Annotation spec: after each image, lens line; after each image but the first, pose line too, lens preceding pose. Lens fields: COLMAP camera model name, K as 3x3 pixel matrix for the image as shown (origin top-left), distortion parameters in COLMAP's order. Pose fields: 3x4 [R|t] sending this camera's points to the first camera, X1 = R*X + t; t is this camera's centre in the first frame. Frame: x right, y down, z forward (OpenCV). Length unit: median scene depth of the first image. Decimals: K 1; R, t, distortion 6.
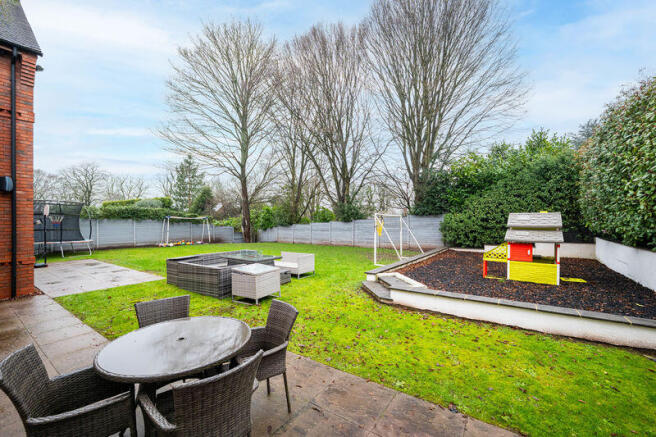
lens RADIAL K [[268.2, 0, 329.2], [0, 268.2, 220.3], [0, 0, 1]] dist [-0.011038, 0.000749]
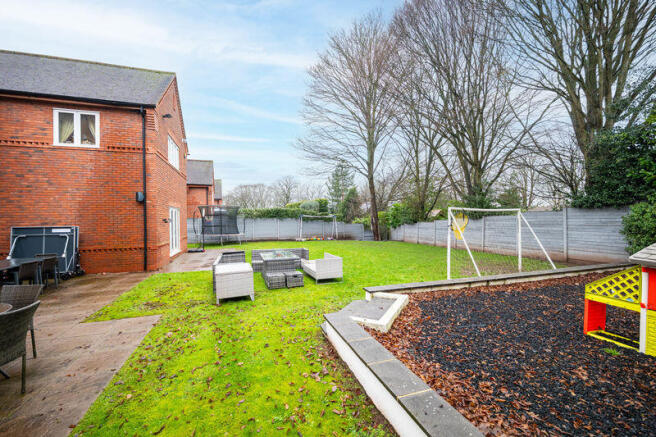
lens RADIAL K [[268.2, 0, 329.2], [0, 268.2, 220.3], [0, 0, 1]] dist [-0.011038, 0.000749]
pose [[0.805110, -0.003153, -0.593118, 0.211517], [0.009080, 0.999934, 0.007010, -0.000169], [0.593057, -0.011030, 0.805085, 0.145876]]
